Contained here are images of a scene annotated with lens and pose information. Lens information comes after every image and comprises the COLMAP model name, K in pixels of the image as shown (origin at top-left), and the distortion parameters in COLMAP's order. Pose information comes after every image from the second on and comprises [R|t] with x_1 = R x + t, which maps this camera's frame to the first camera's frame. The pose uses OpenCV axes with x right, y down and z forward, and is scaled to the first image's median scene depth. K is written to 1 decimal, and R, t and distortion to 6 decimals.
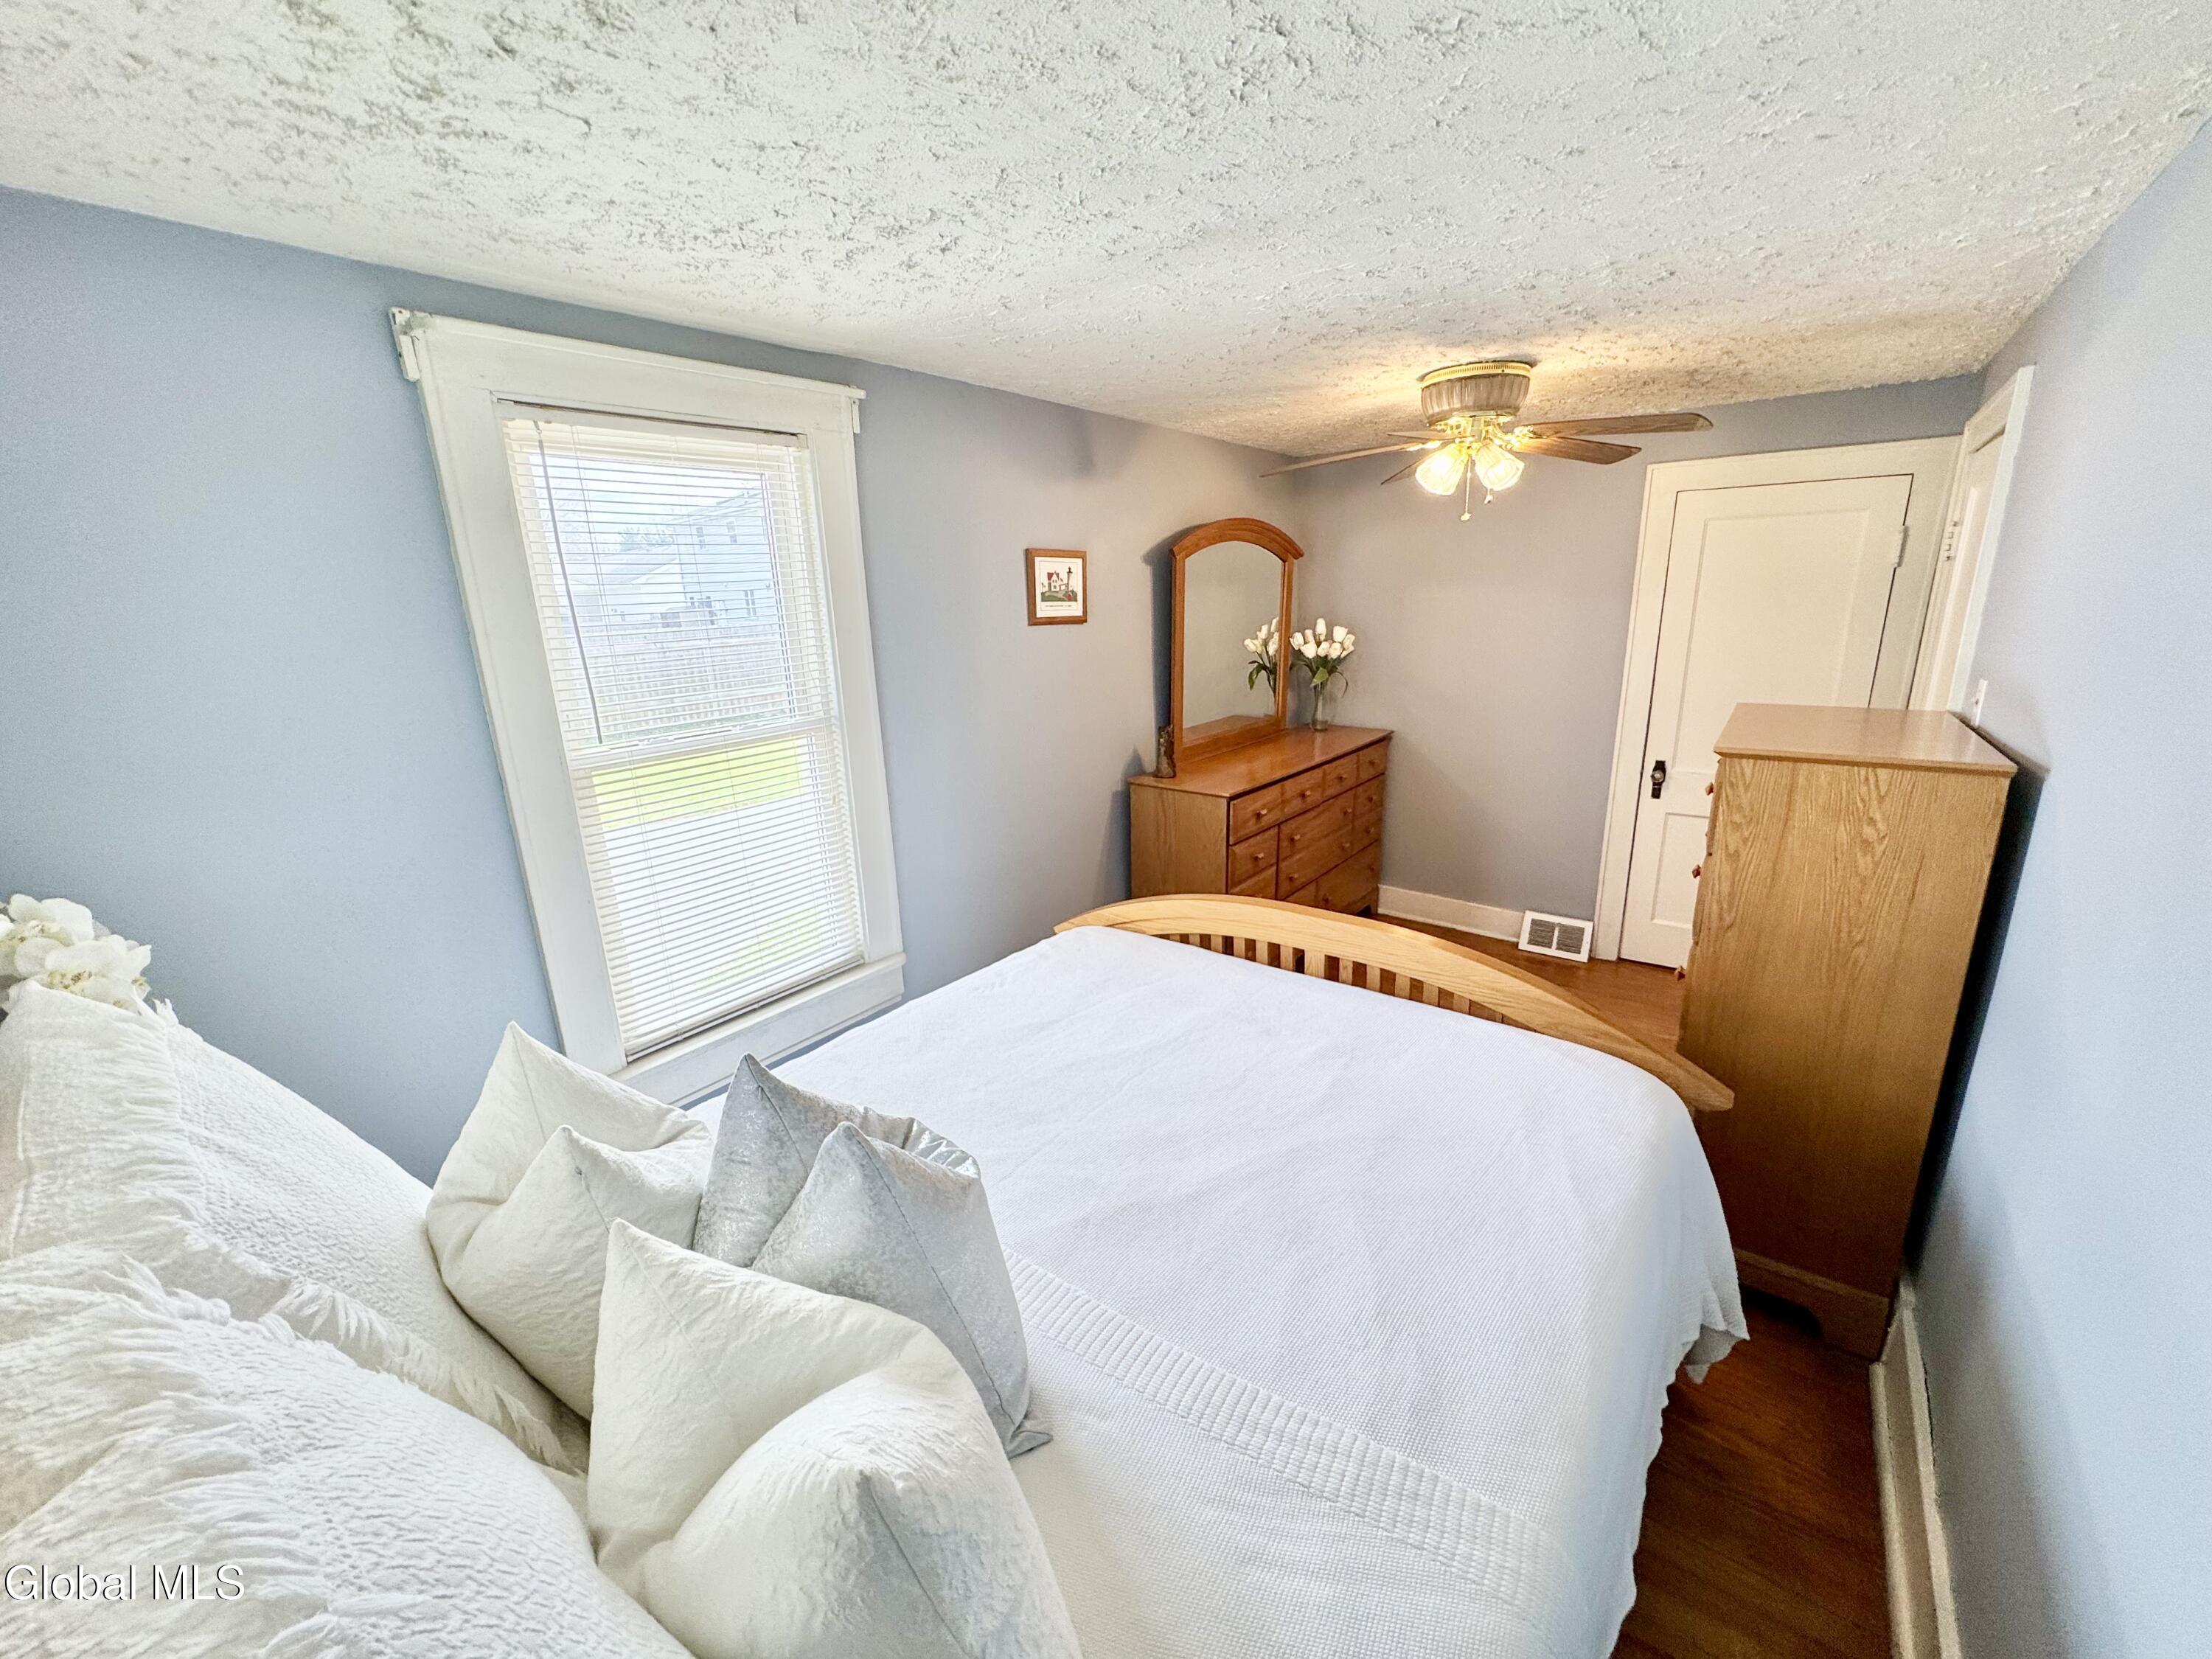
lens RADIAL K [[880.2, 0, 1108.1], [0, 880.2, 827.5], [0, 0, 1]] dist [-0.001835, 0.000867]
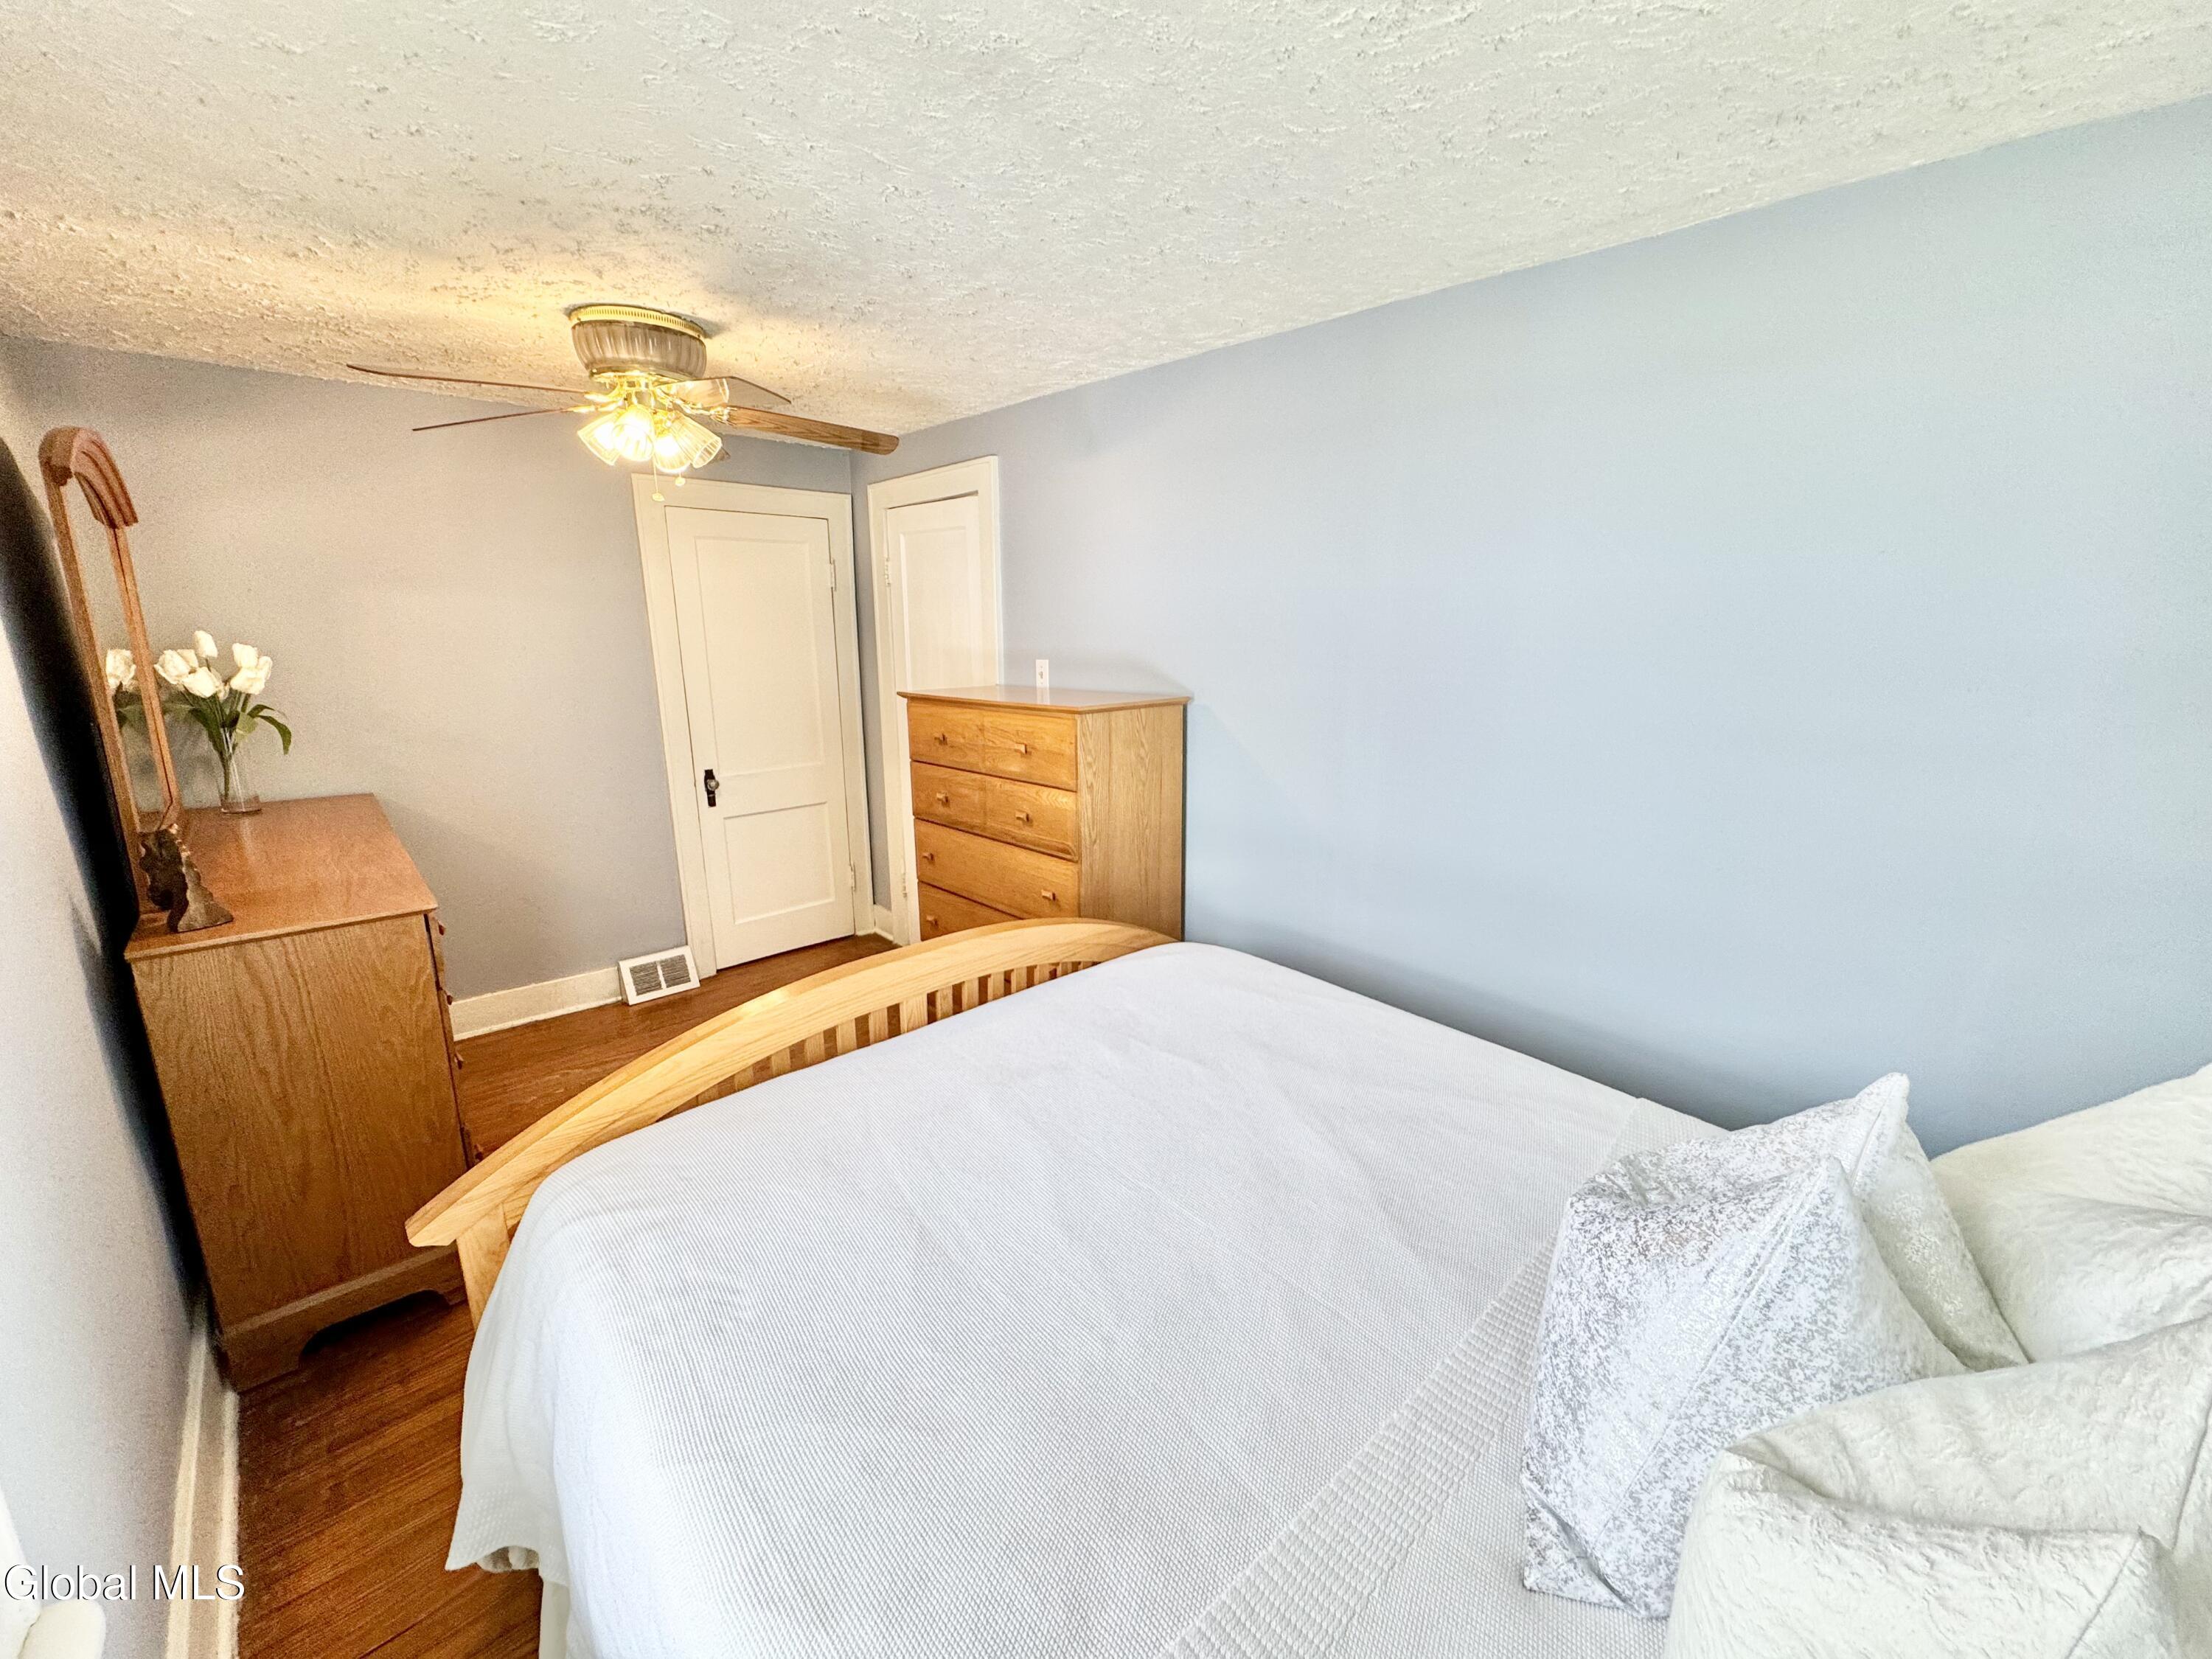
lens RADIAL K [[880.2, 0, 1104.6], [0, 880.2, 833.1], [0, 0, 1]] dist [-0.001835, 0.000867]
pose [[0.164074, -0.209565, 0.963931, -0.418496], [0.249664, 0.954180, 0.164949, -0.083231], [-0.954331, 0.213595, 0.208877, 0.508647]]
